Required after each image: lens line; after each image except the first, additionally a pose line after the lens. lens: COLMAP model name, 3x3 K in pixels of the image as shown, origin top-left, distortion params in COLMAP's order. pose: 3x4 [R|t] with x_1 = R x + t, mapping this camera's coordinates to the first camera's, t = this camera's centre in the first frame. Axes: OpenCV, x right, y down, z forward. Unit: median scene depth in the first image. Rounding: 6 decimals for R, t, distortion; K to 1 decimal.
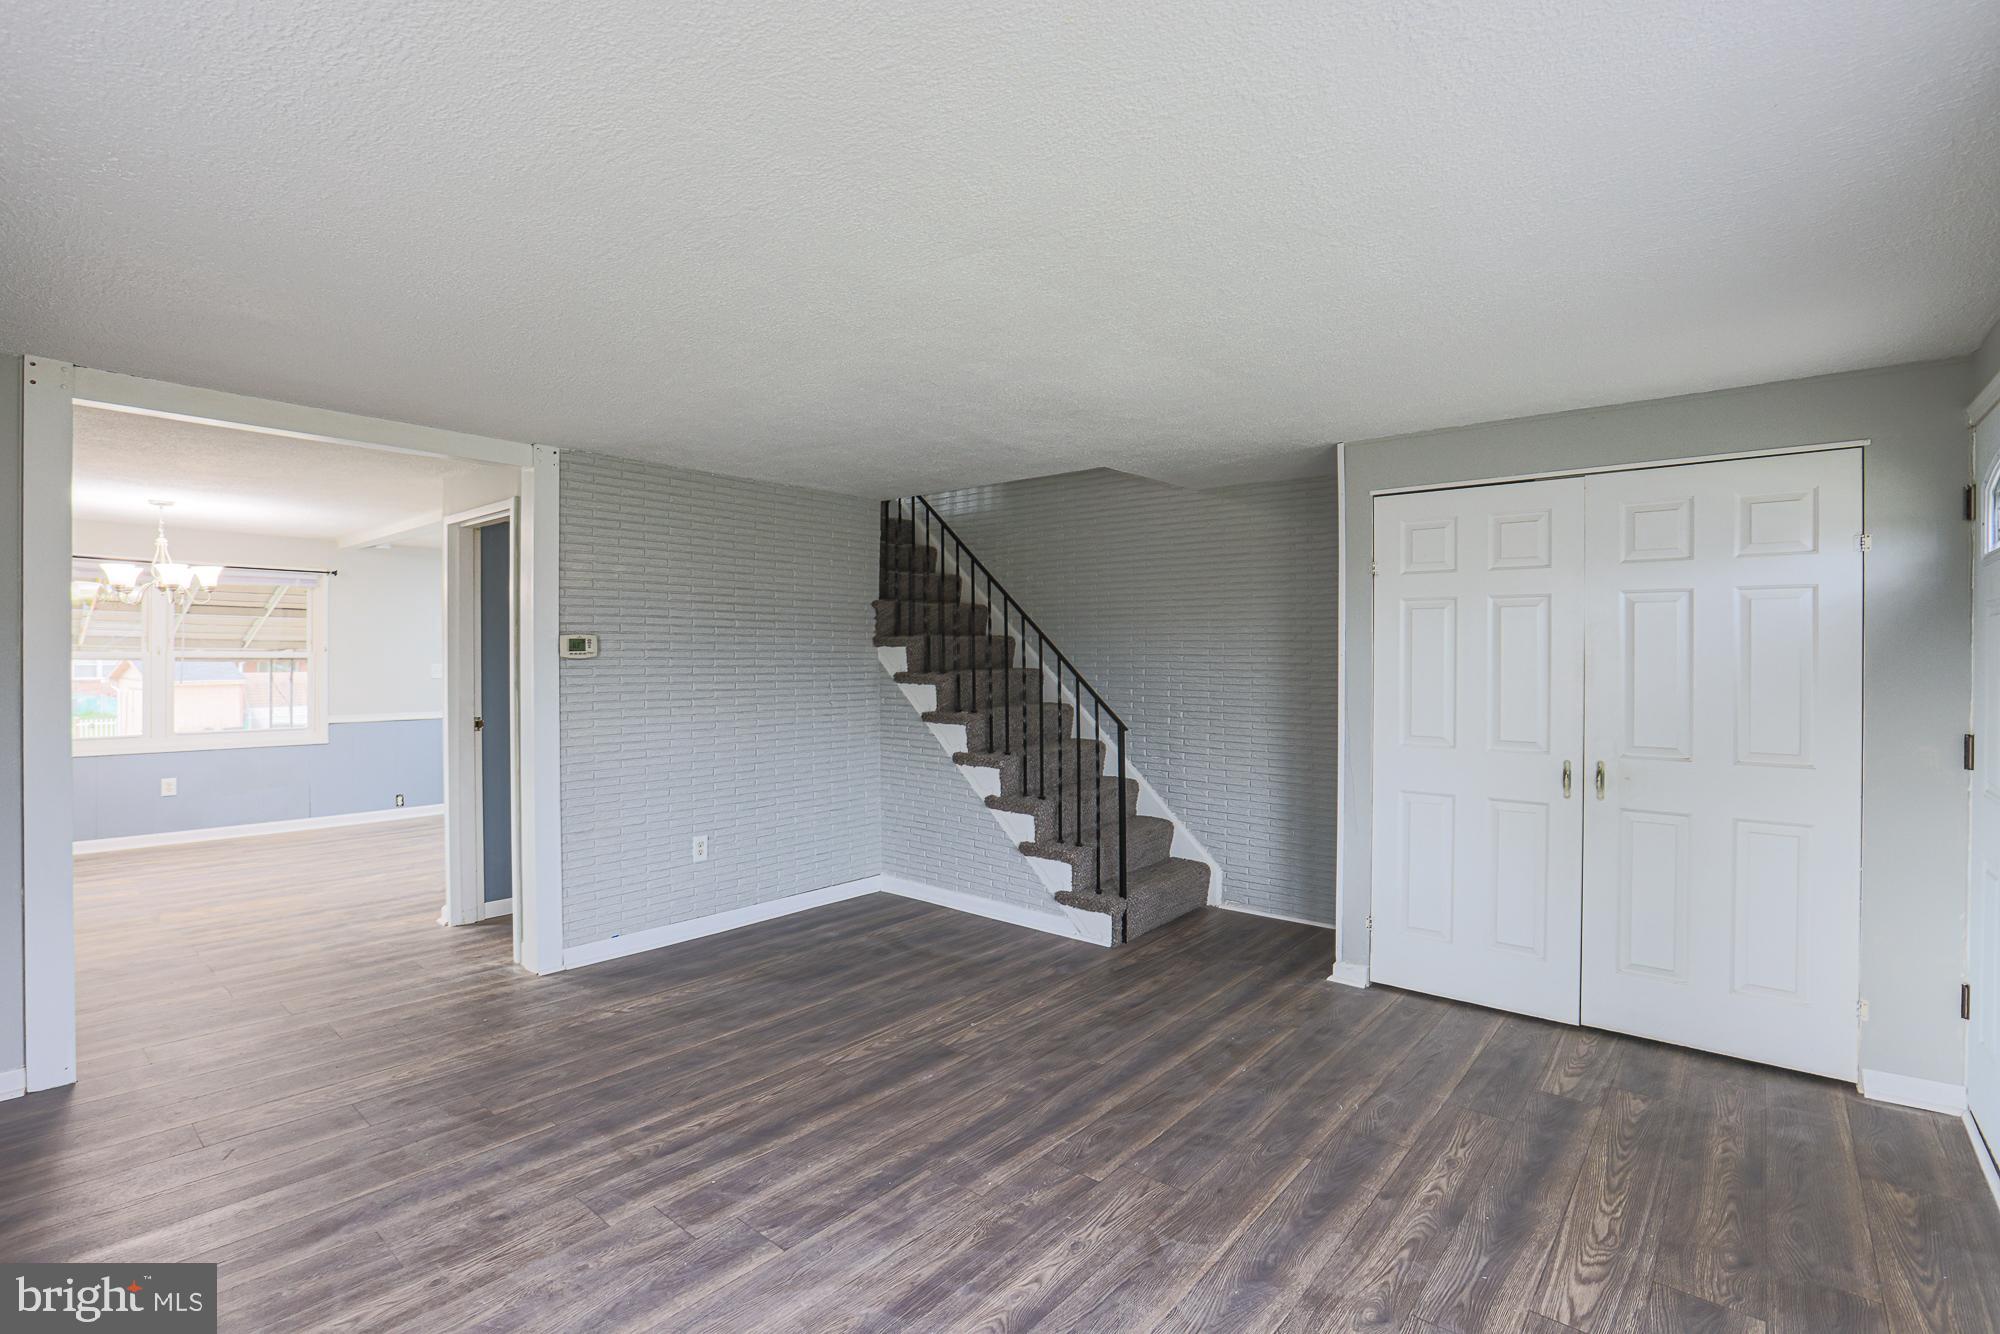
lens RADIAL K [[923.5, 0, 1006.5], [0, 923.5, 637.2], [0, 0, 1]] dist [-0.054996, 0.017955]
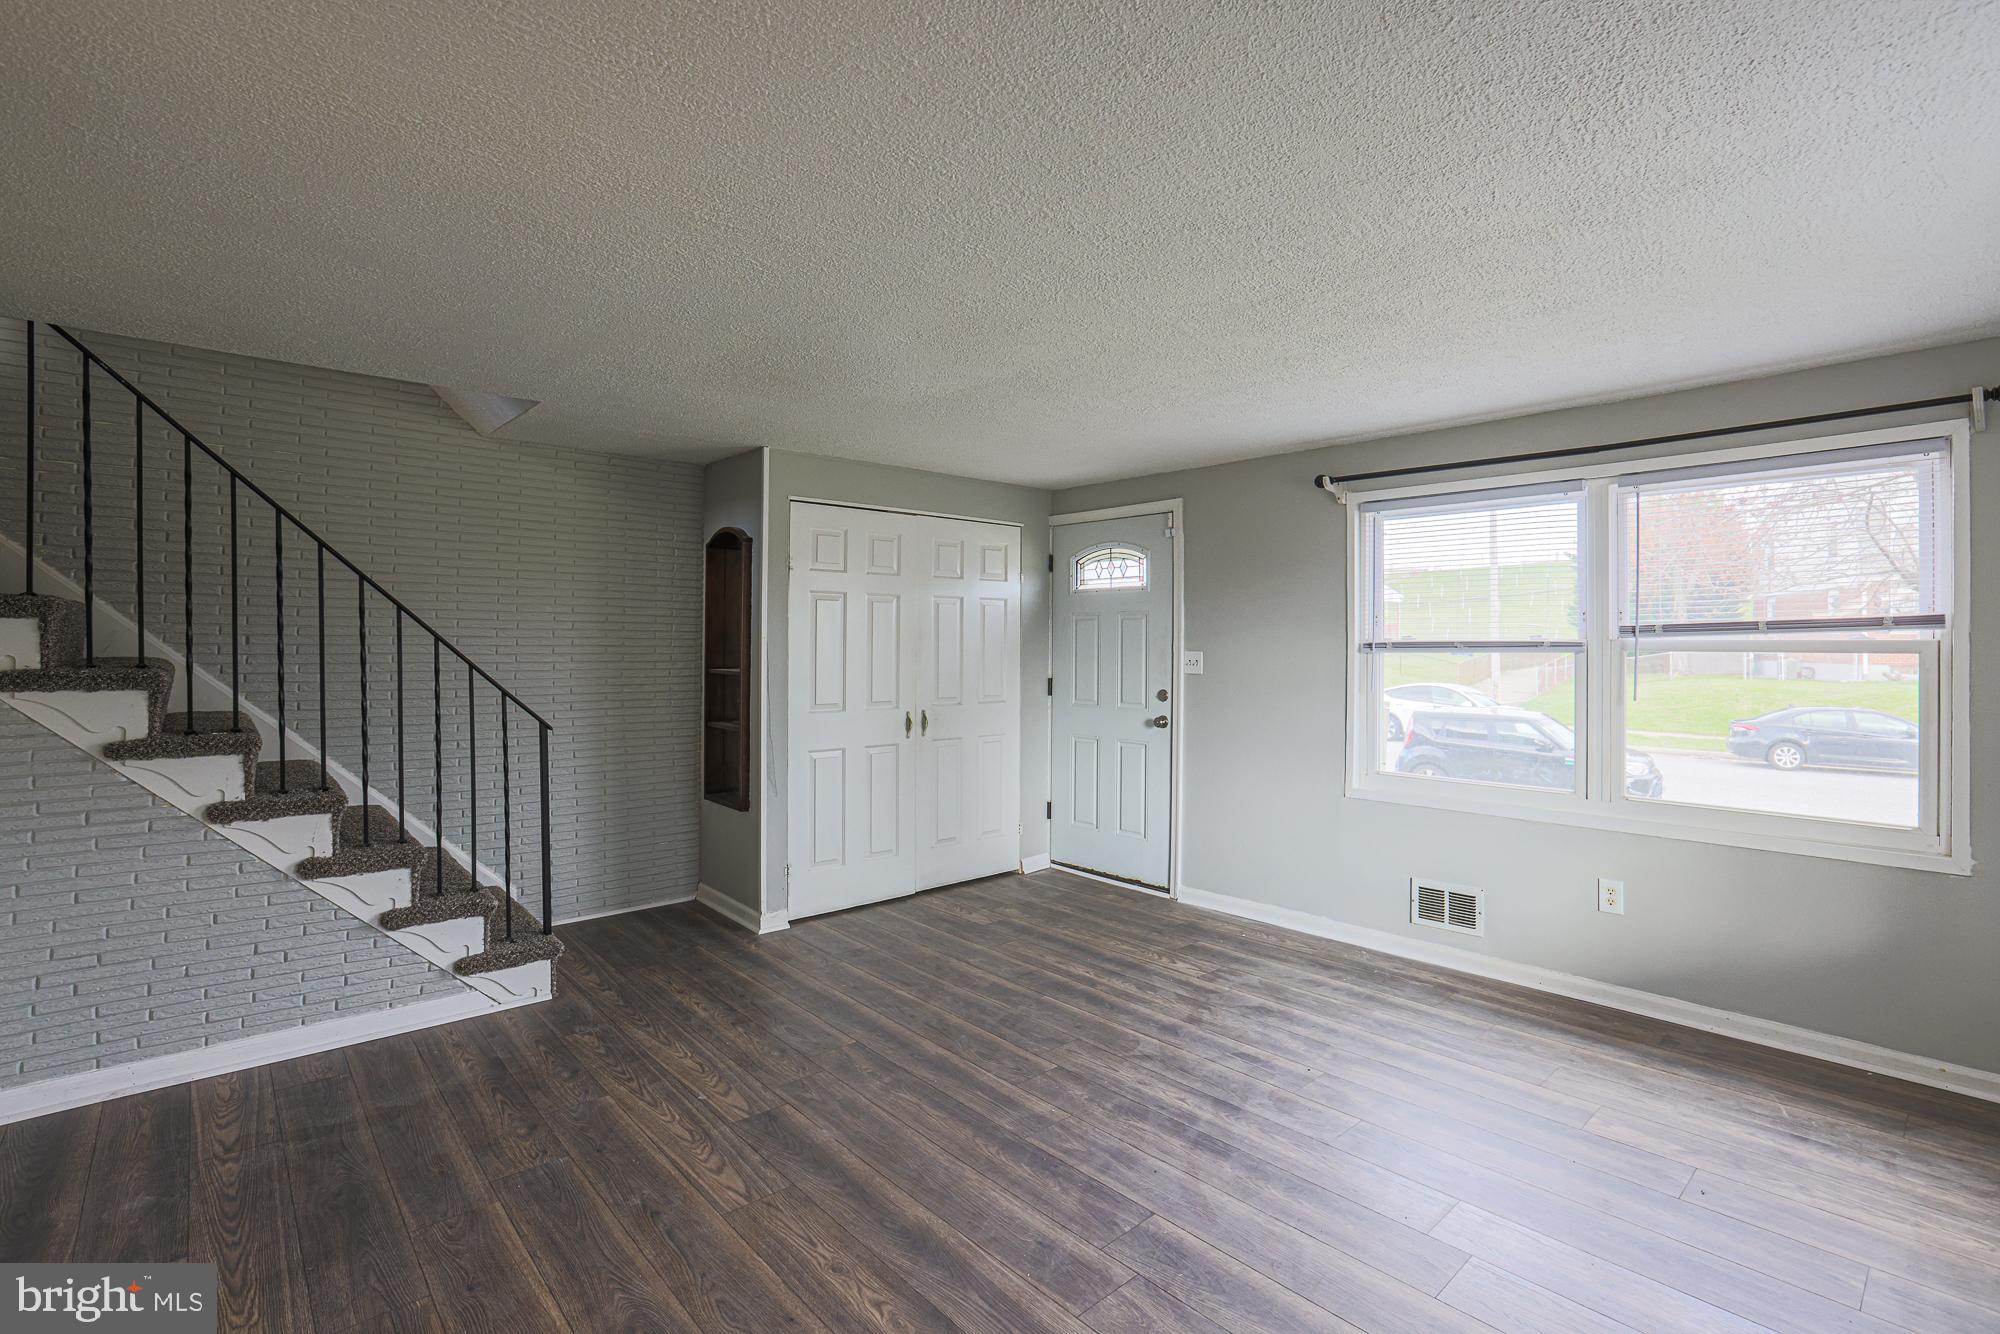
lens RADIAL K [[923.5, 0, 1010.4], [0, 923.5, 669.4], [0, 0, 1]] dist [-0.054996, 0.017955]
pose [[0.130714, -0.033704, 0.990847, -0.711110], [-0.027960, 0.998899, 0.037666, 0.007493], [-0.991026, -0.032628, 0.129628, 0.579028]]
